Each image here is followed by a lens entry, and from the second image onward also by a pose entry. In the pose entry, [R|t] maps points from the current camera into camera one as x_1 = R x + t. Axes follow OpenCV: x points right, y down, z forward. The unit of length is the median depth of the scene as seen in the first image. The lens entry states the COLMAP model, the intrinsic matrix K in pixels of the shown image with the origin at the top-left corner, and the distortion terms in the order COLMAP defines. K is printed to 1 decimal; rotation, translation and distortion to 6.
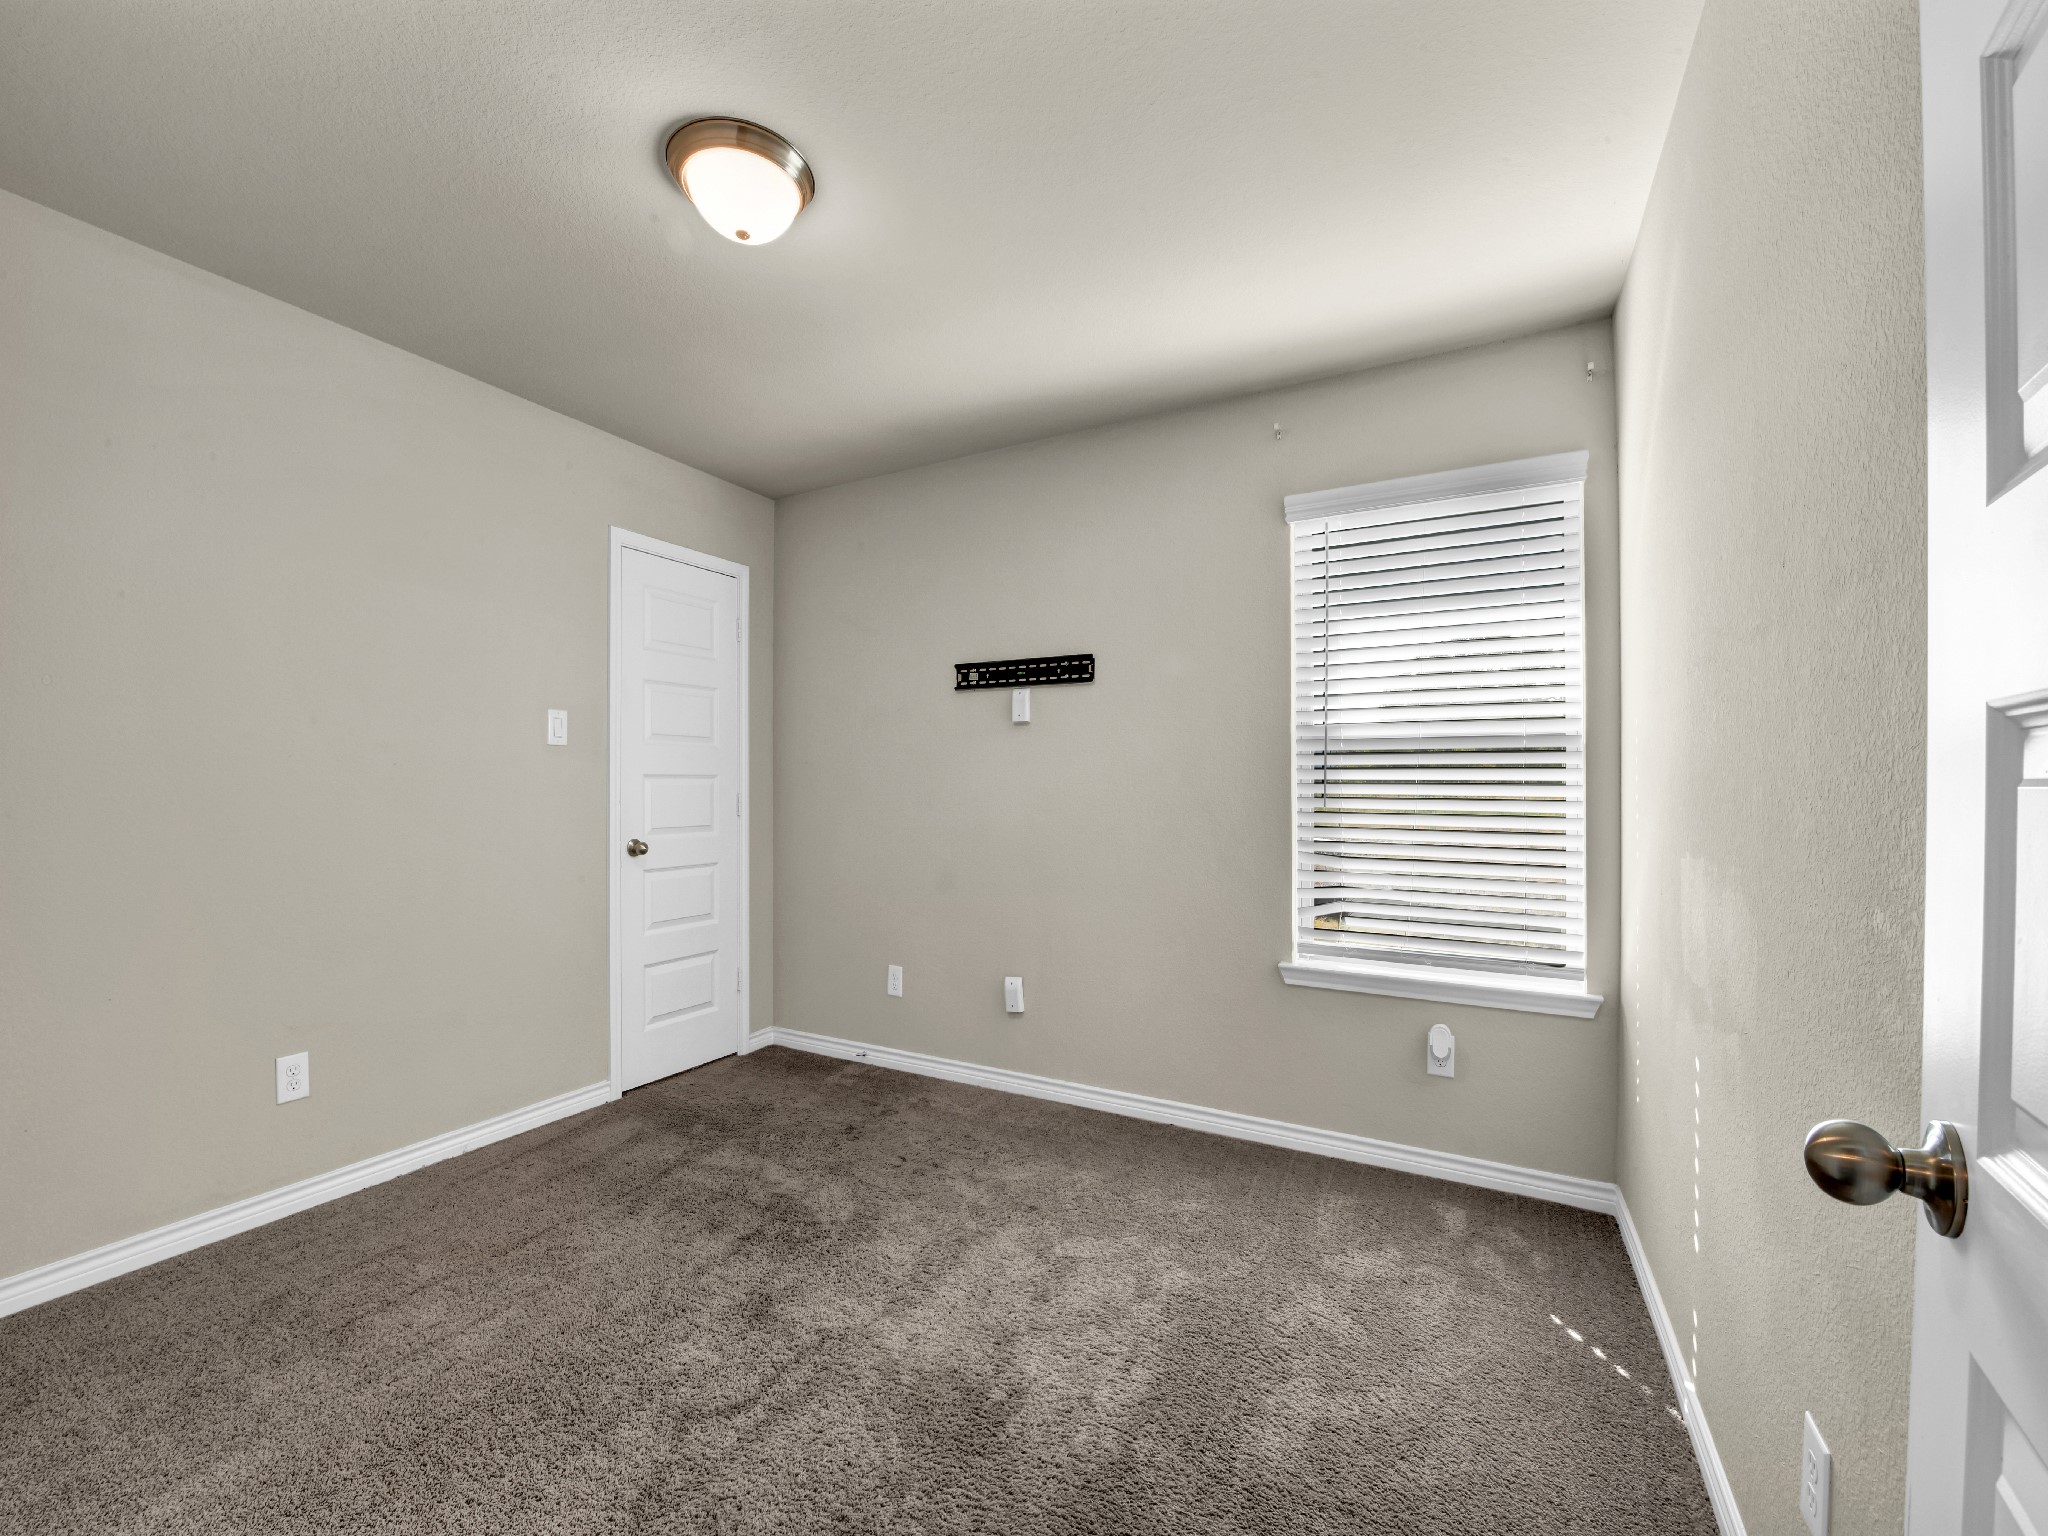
lens RADIAL K [[825.9, 0, 1024.4], [0, 825.9, 782.0], [0, 0, 1]] dist [-0.014670, 0.000003]
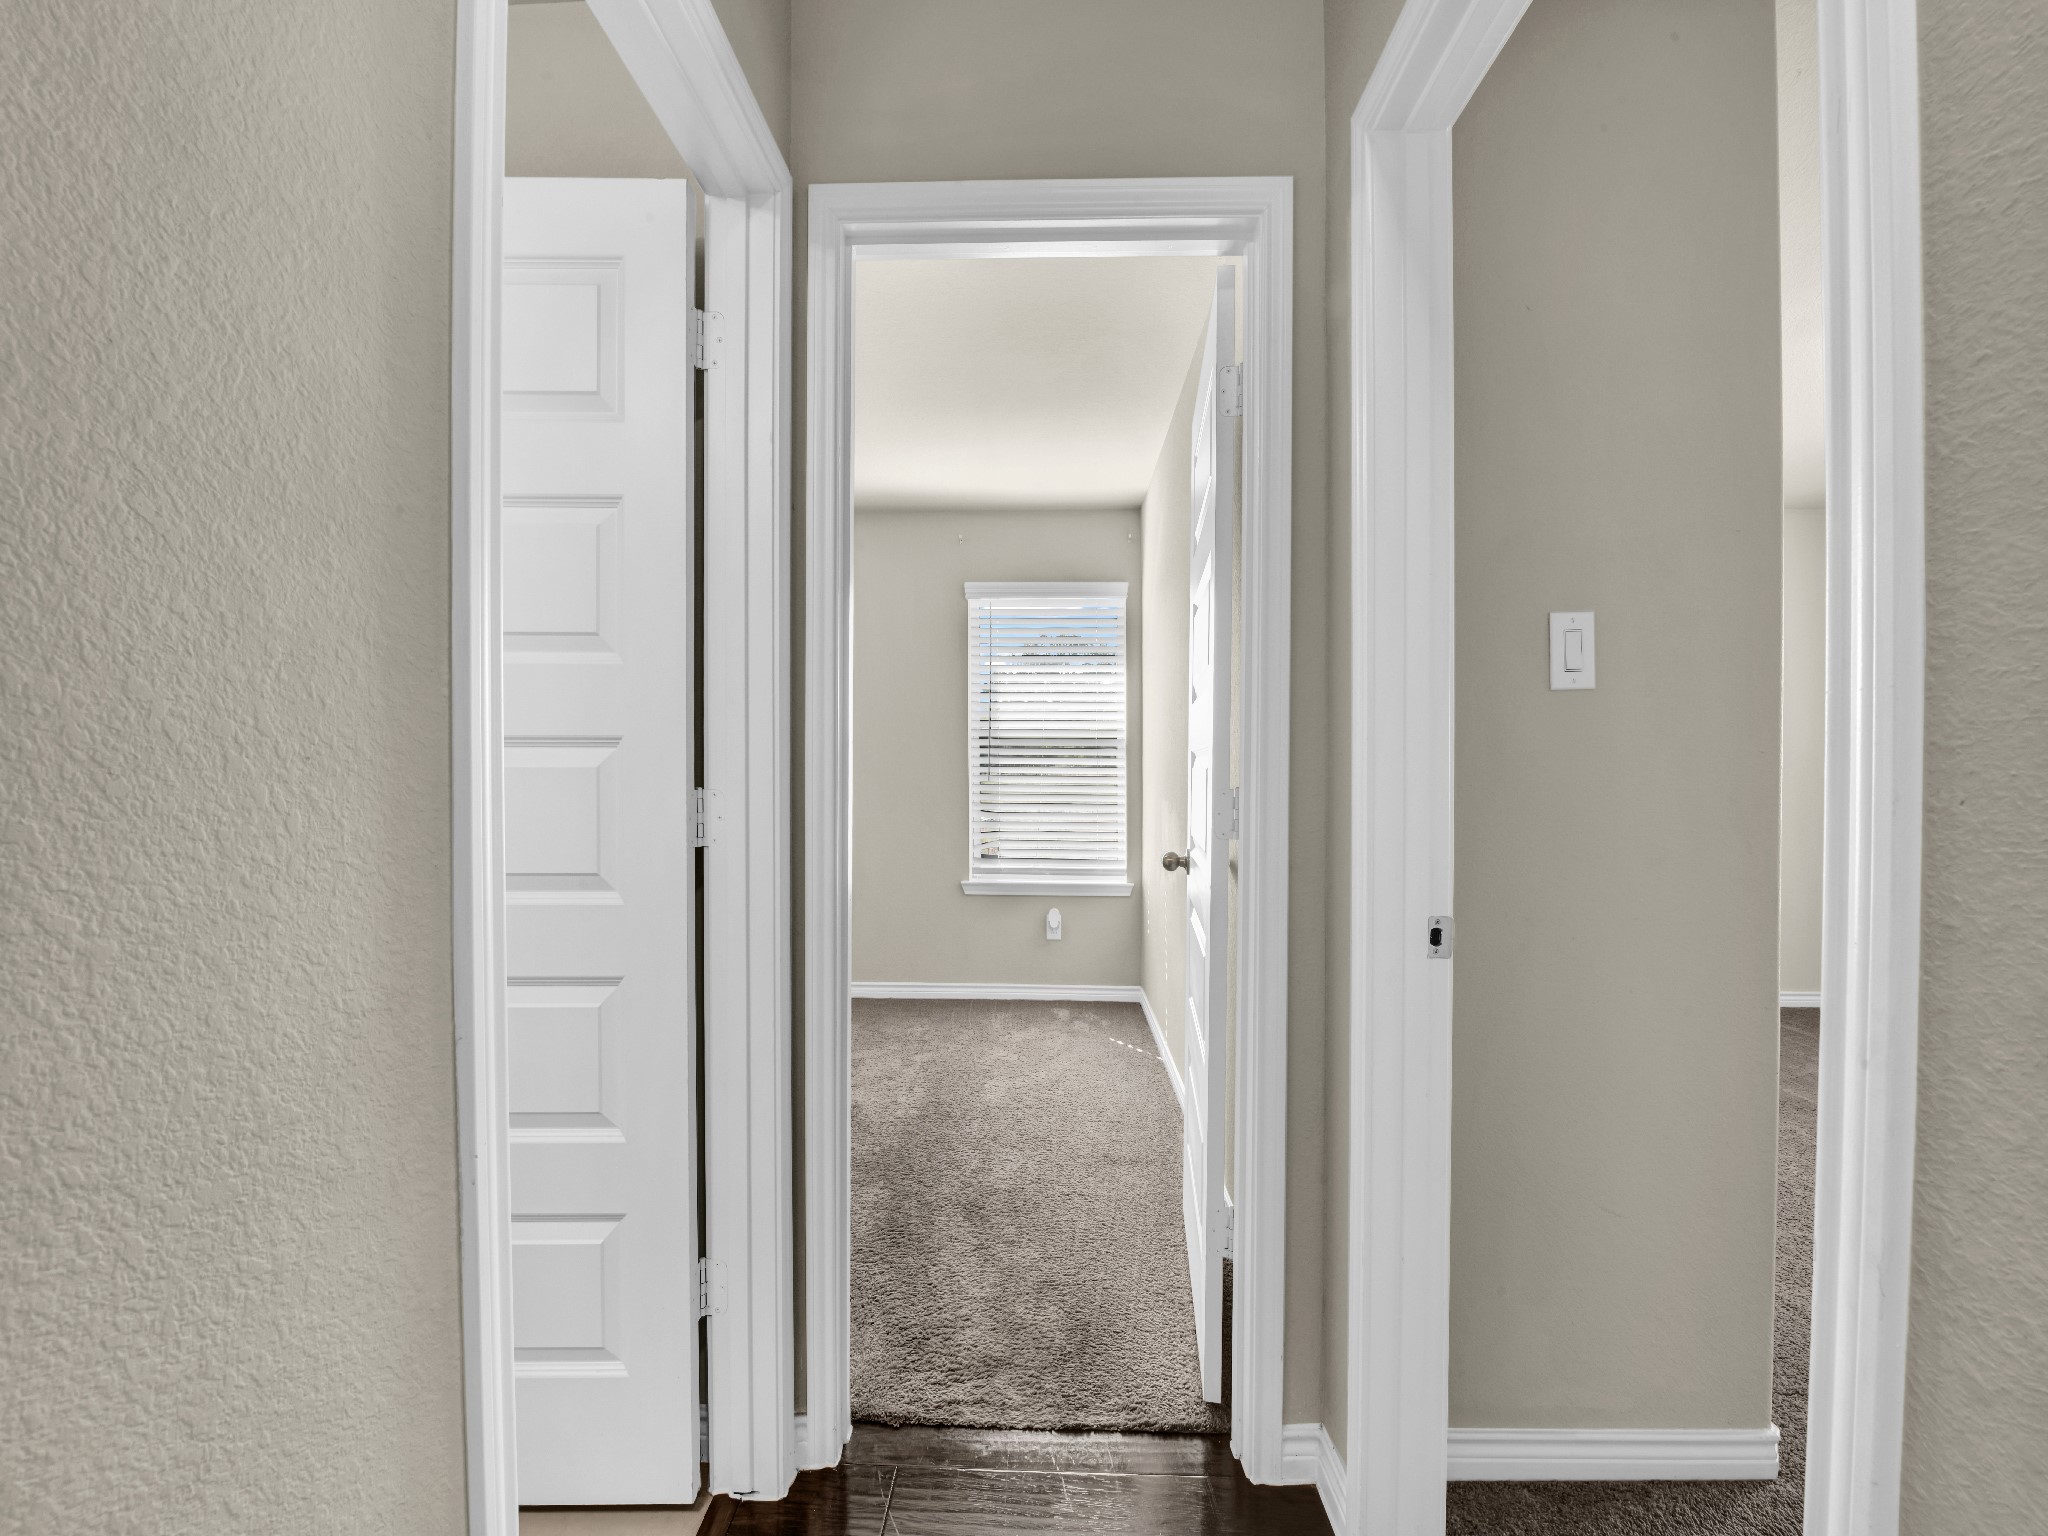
lens RADIAL K [[825.9, 0, 1024.4], [0, 825.9, 782.0], [0, 0, 1]] dist [-0.014670, 0.000003]
pose [[0.893409, -0.010909, 0.449111, -0.333783], [-0.000516, 0.999680, 0.025309, -0.009489], [-0.449243, -0.022843, 0.893118, -0.525108]]
